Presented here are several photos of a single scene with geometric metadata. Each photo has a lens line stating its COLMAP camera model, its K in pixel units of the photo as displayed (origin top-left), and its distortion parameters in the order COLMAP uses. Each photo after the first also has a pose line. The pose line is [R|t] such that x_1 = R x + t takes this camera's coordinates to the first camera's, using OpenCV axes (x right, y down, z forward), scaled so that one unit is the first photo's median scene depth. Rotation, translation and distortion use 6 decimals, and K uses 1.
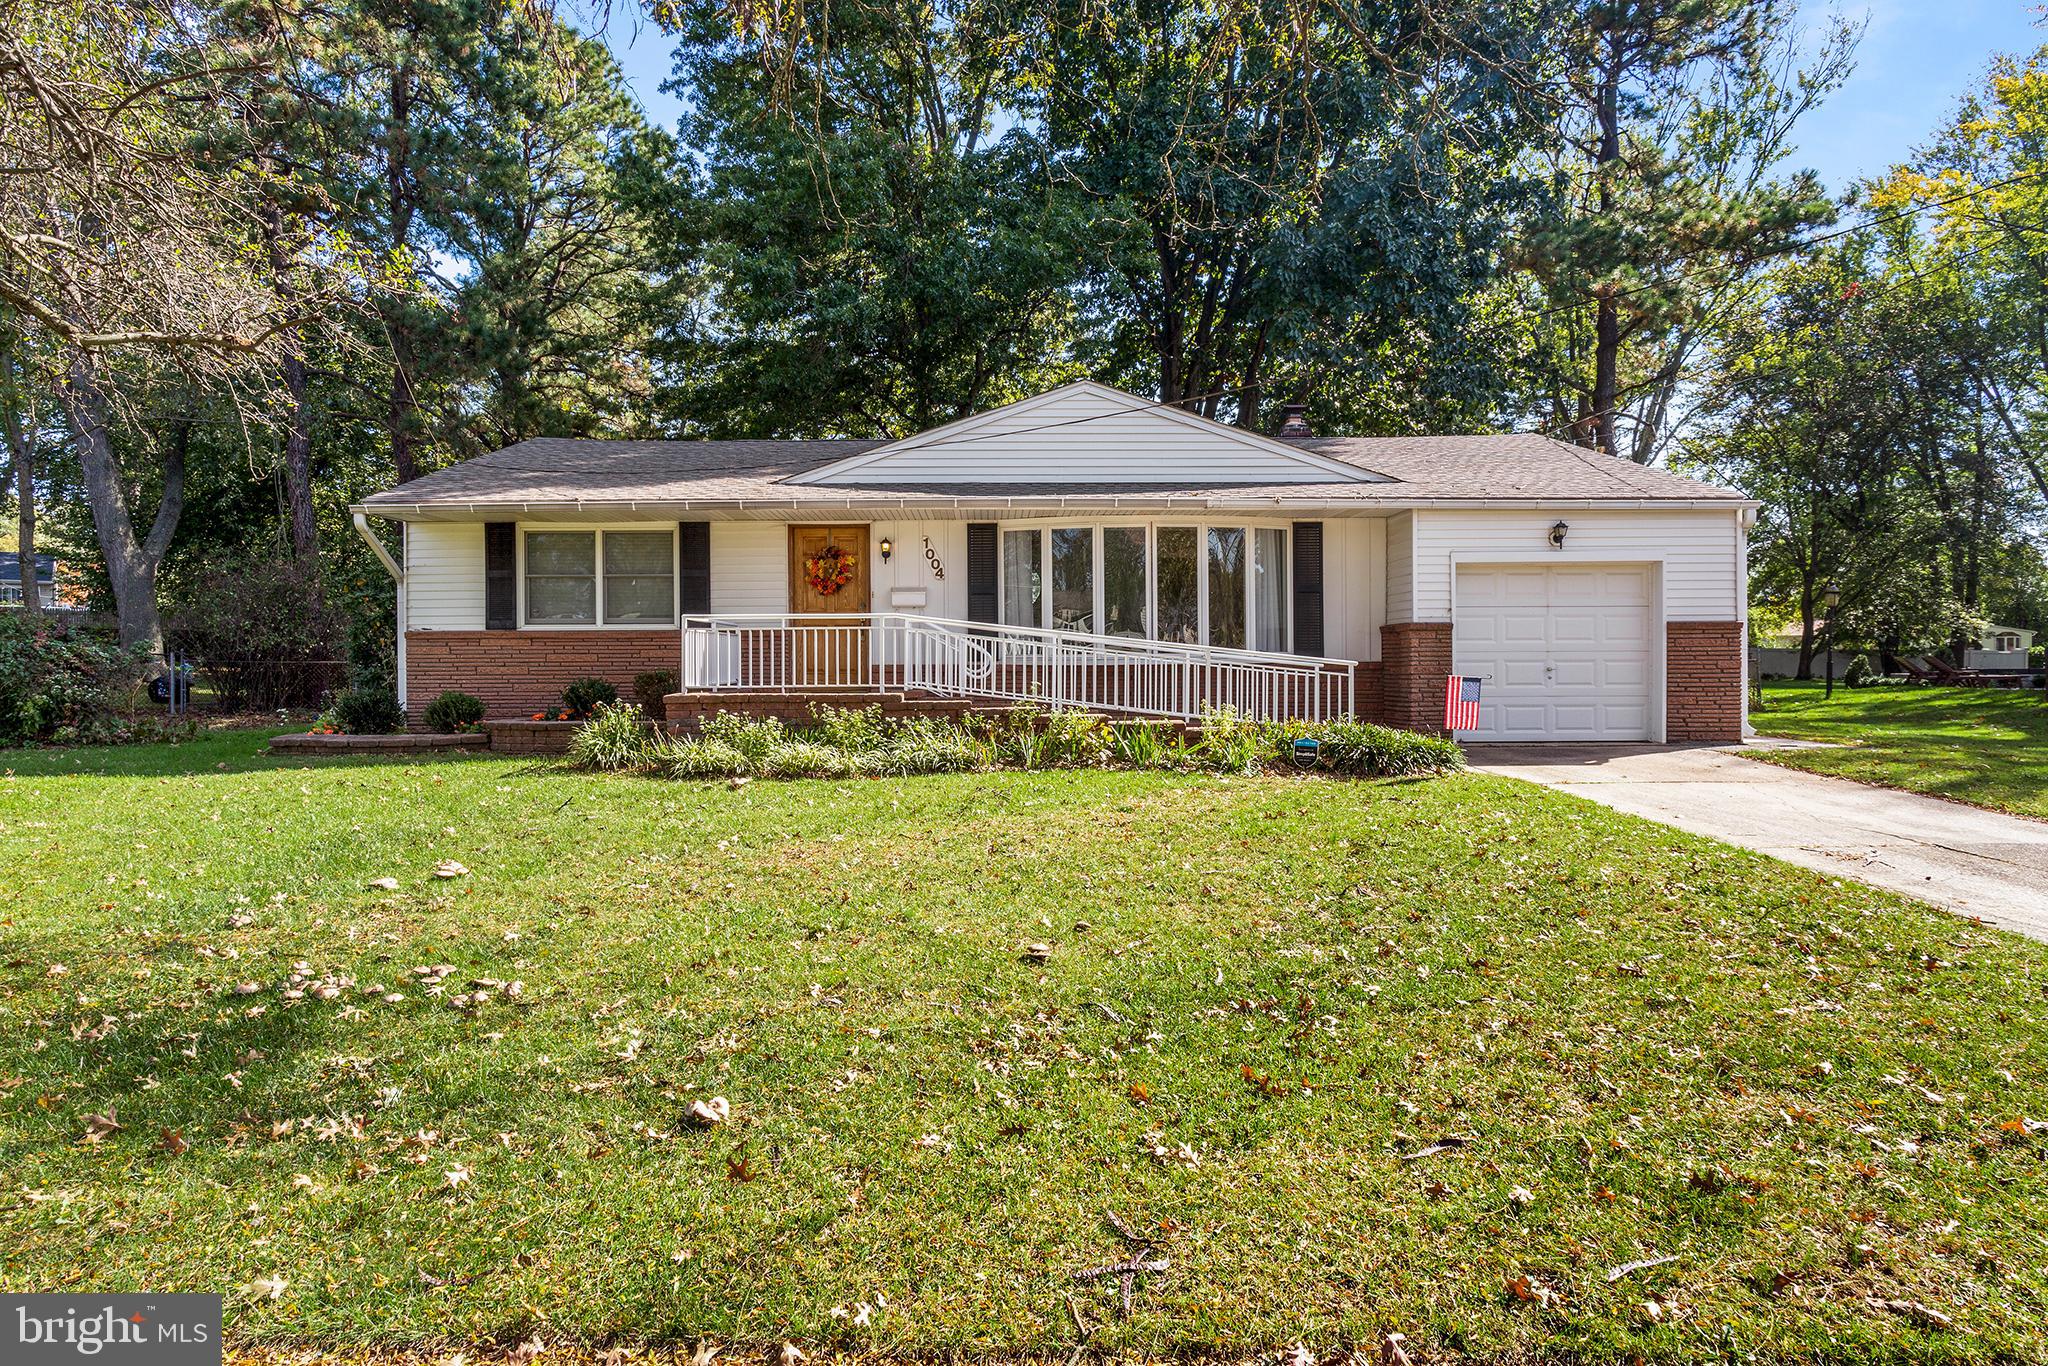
lens RADIAL K [[1176.7, 0, 1024.2], [0, 1176.7, 680.0], [0, 0, 1]] dist [-0.005352, 0.005456]
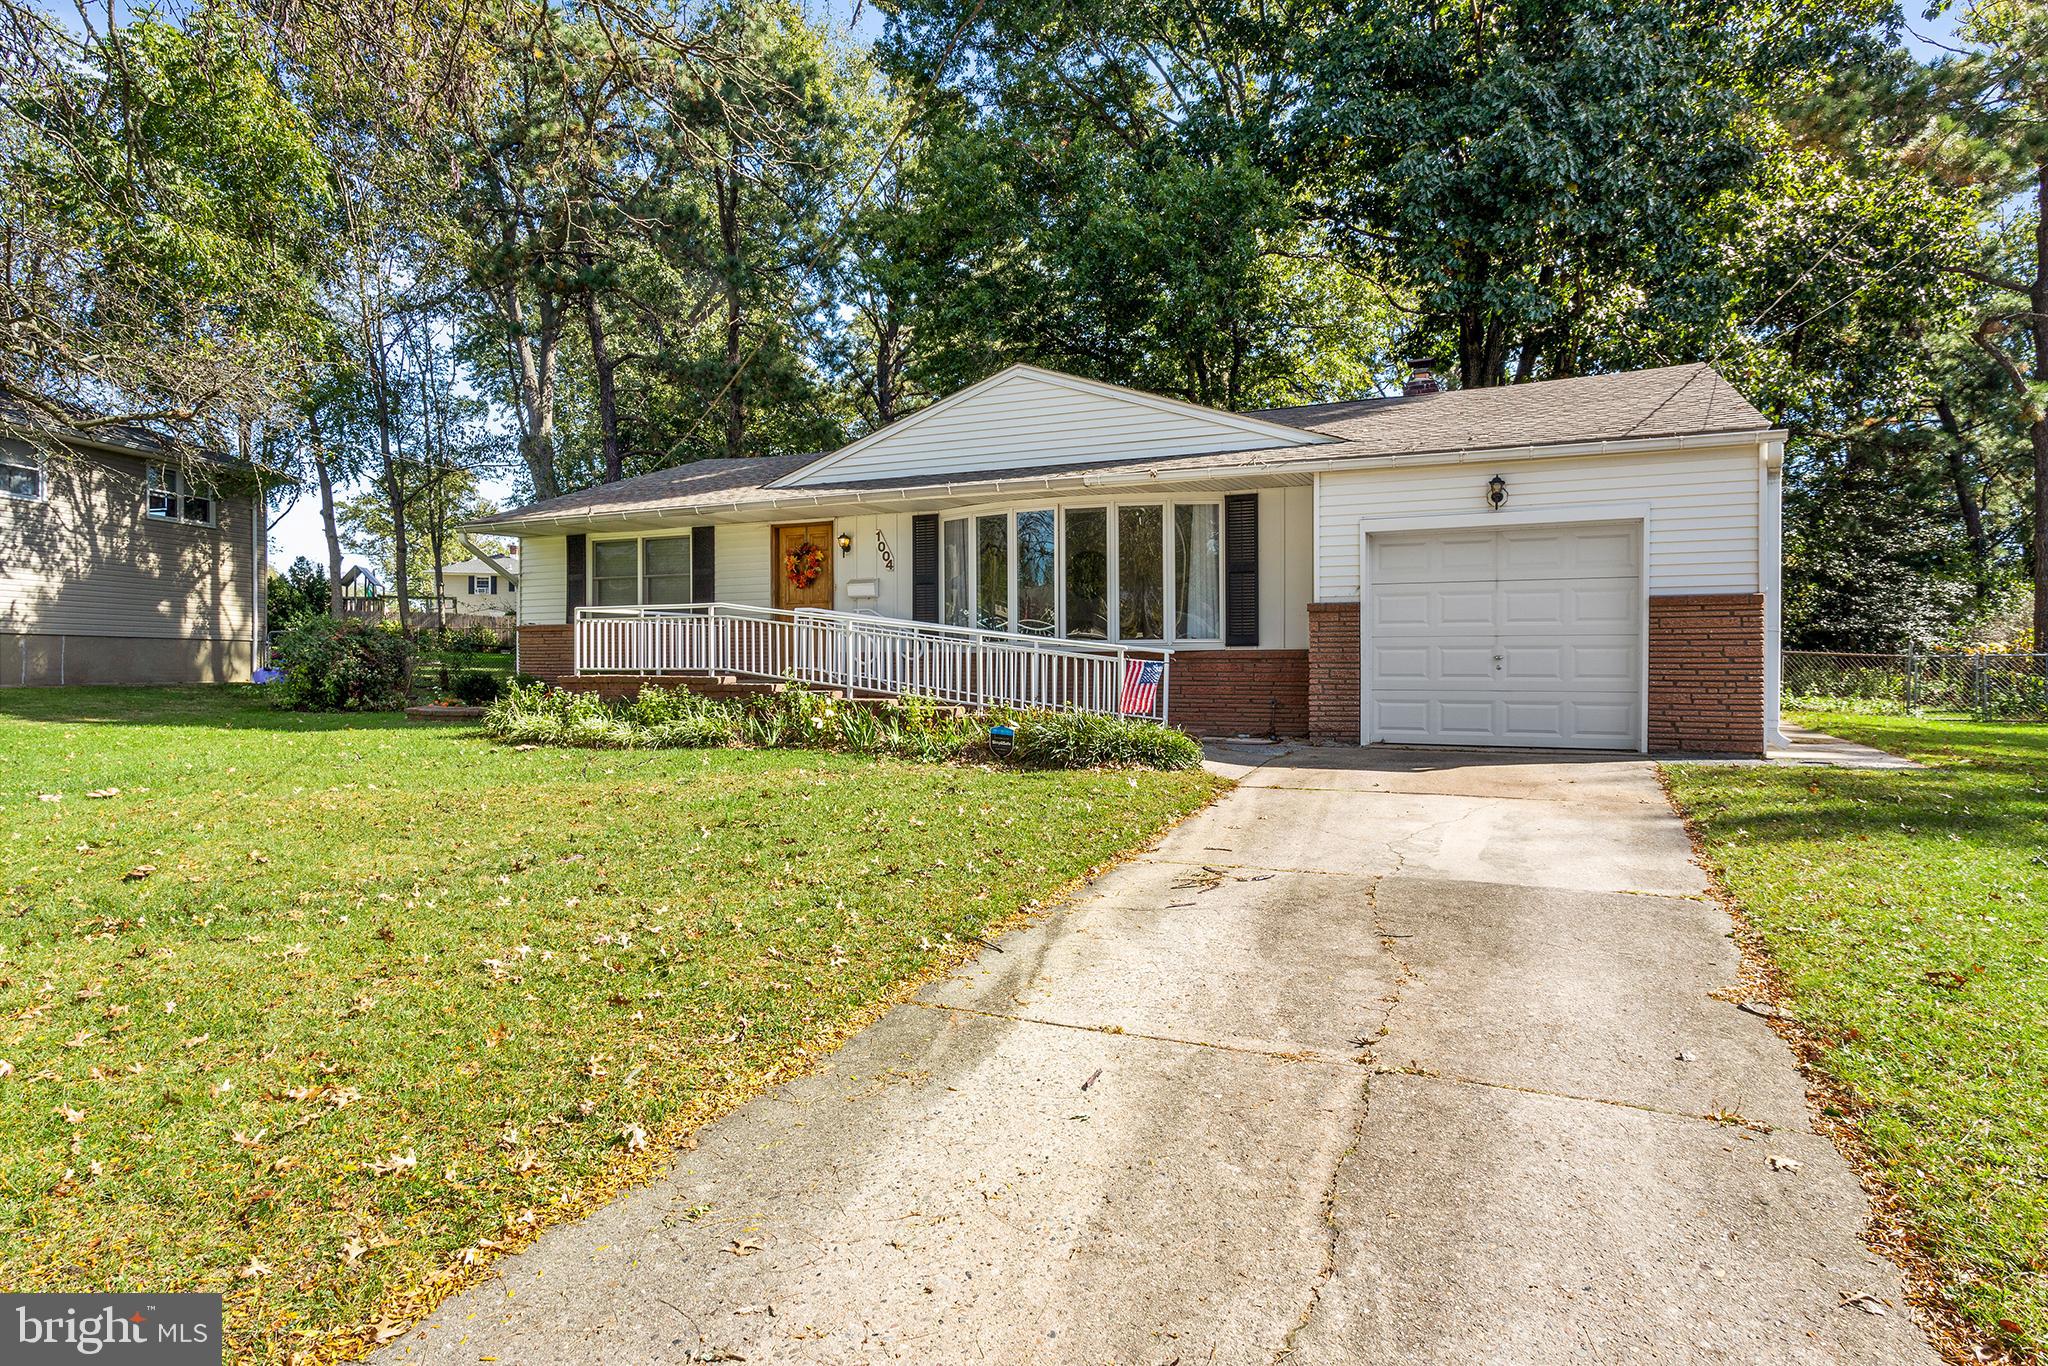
lens RADIAL K [[1176.7, 0, 1011.5], [0, 1176.7, 674.1], [0, 0, 1]] dist [-0.005352, 0.005456]
pose [[0.895201, 0.008299, -0.445585, 0.496393], [-0.009811, 0.999951, -0.001086, 0.006371], [0.445554, 0.005344, 0.895239, 0.117804]]
